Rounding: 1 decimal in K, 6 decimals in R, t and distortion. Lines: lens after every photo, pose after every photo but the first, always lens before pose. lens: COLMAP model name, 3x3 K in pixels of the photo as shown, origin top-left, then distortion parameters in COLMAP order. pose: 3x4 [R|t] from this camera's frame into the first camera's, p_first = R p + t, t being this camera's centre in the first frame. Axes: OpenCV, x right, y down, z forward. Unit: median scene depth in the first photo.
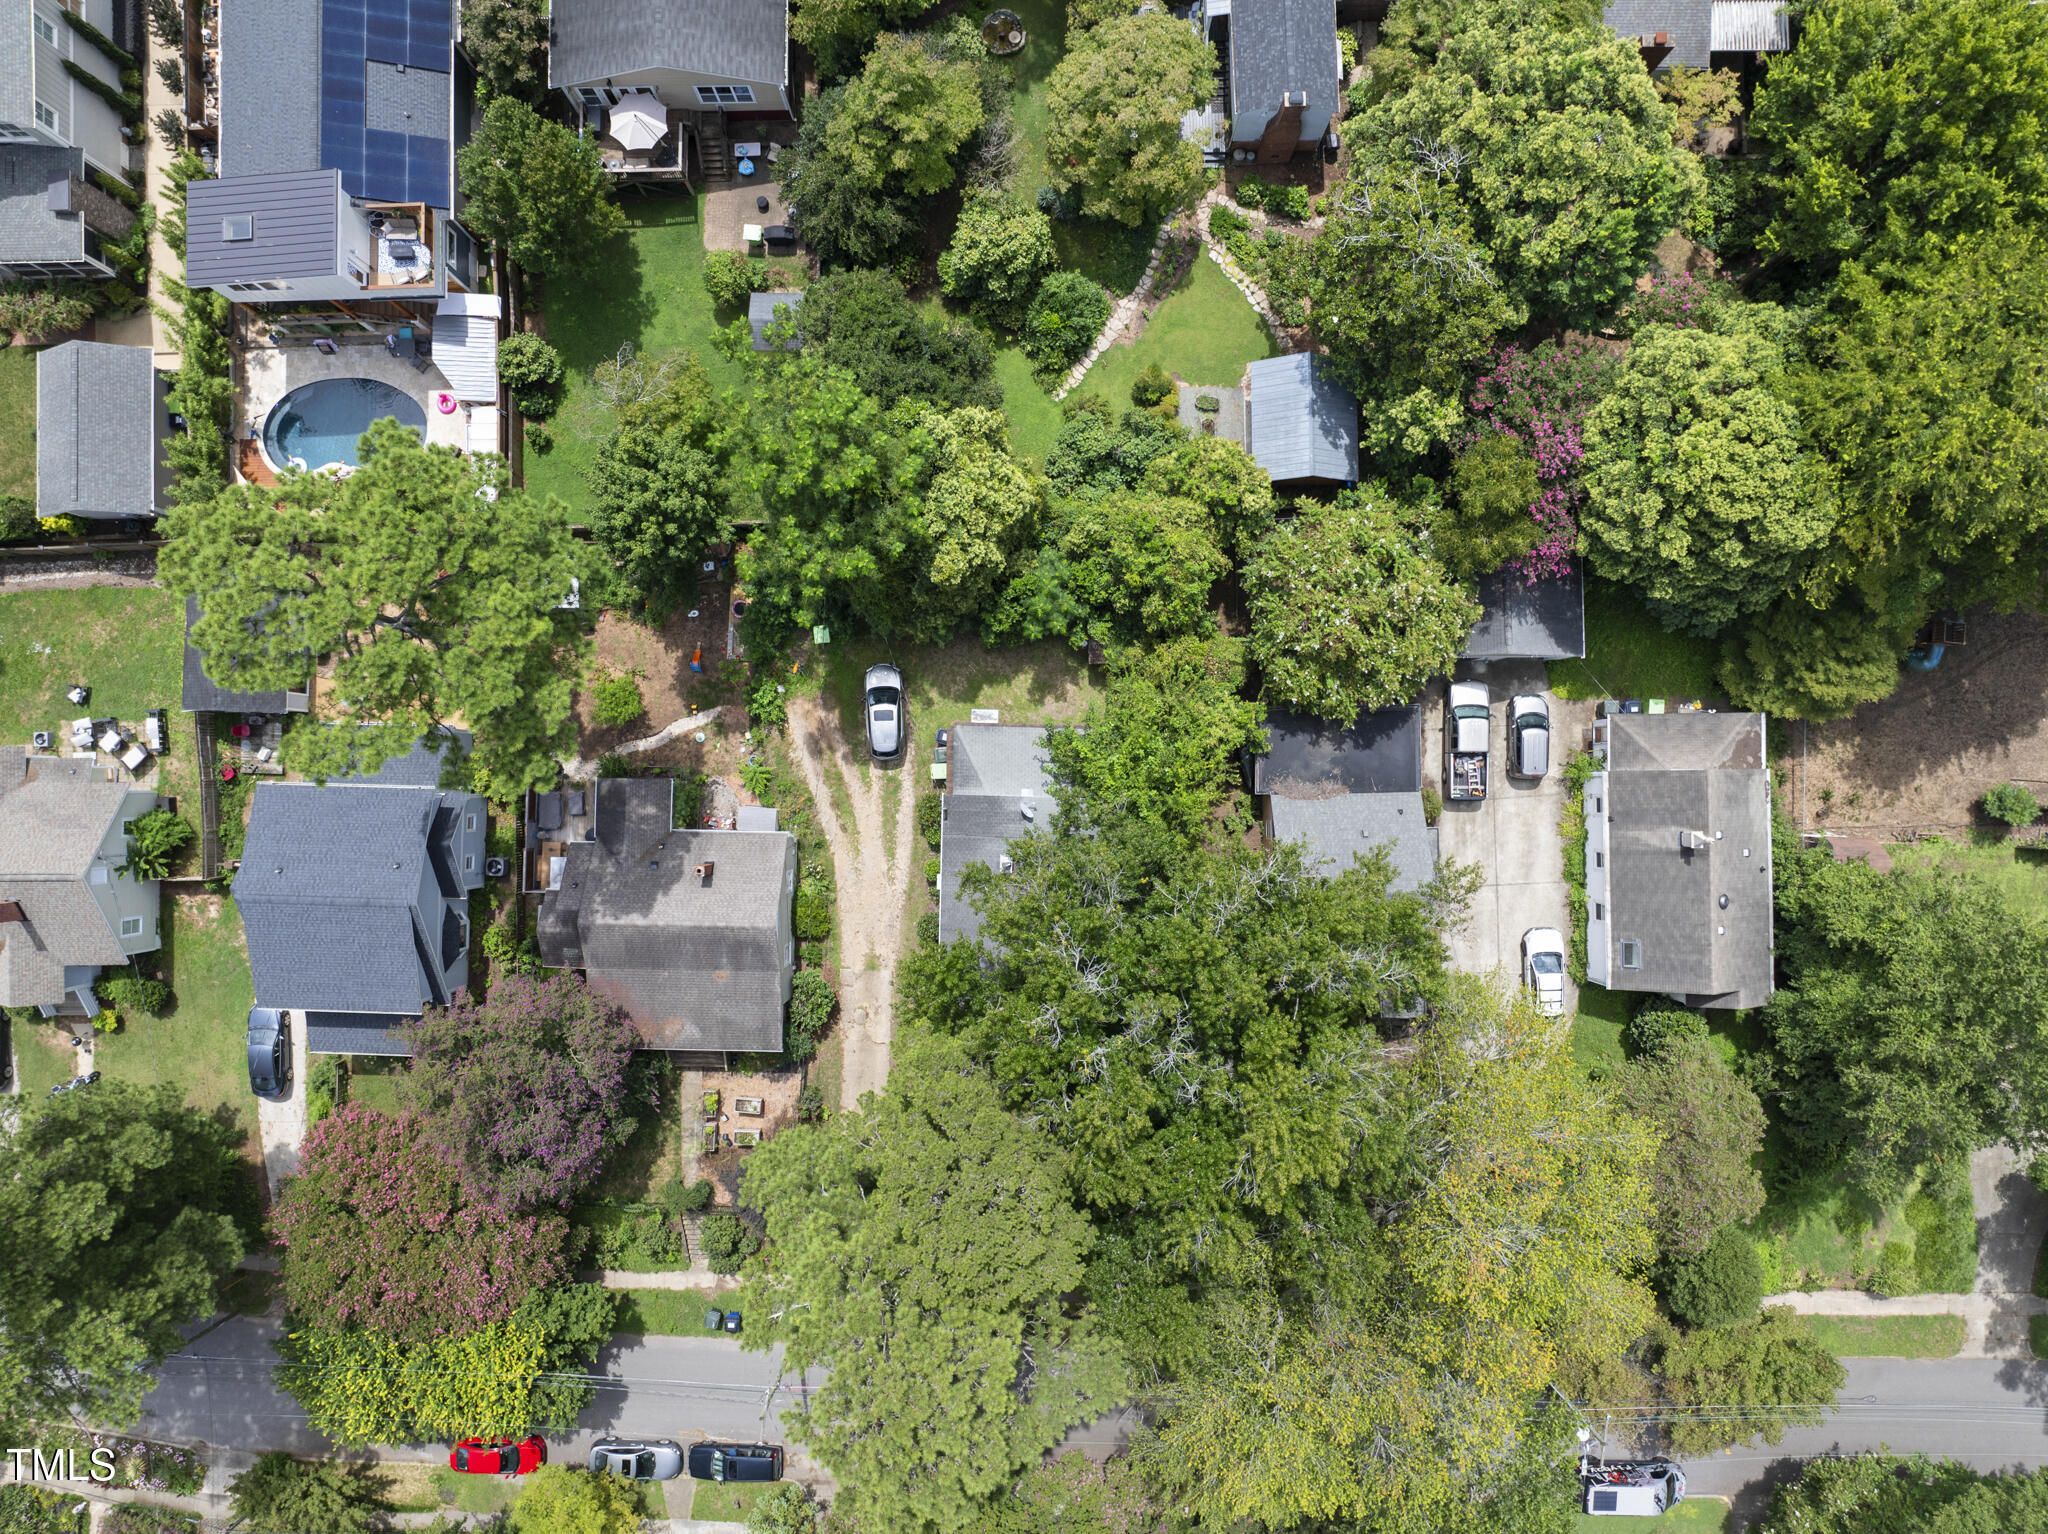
lens RADIAL K [[1441.6, 0, 1023.7], [0, 1441.6, 769.4], [0, 0, 1]] dist [-0.057255, 0.027416]
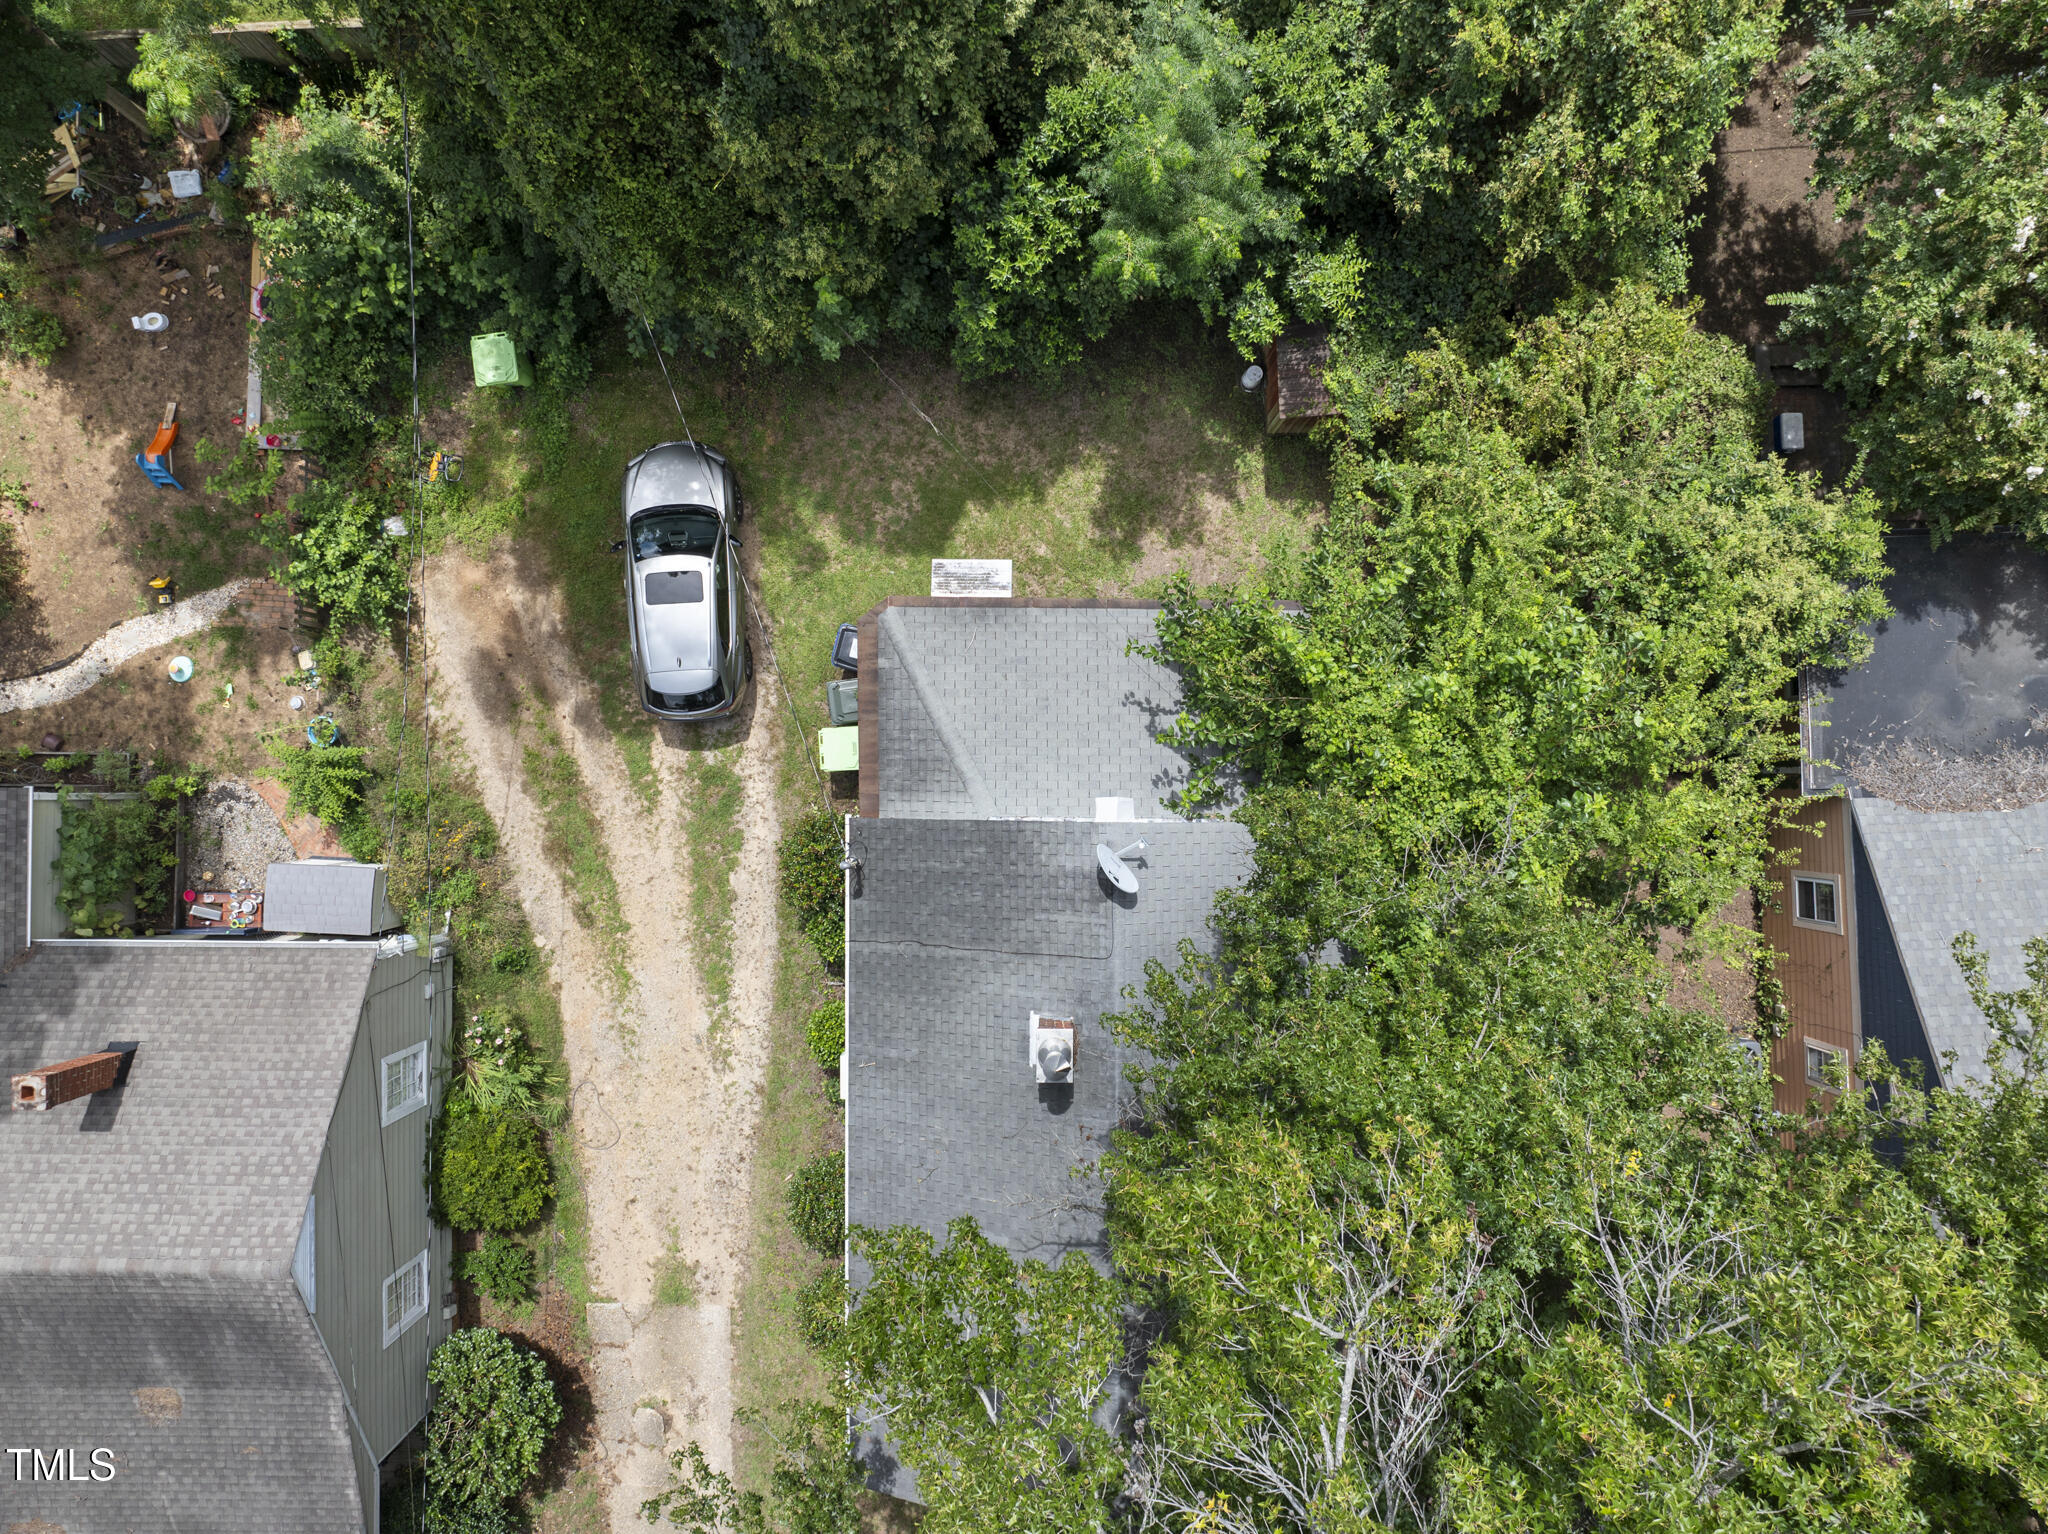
lens RADIAL K [[1441.6, 0, 1025.7], [0, 1441.6, 766.8], [0, 0, 1]] dist [-0.057255, 0.027416]
pose [[0.999786, -0.020650, 0.001191, -0.015383], [0.020650, 0.999787, 0.000372, 0.006245], [-0.001198, -0.000347, 0.999999, 0.650763]]
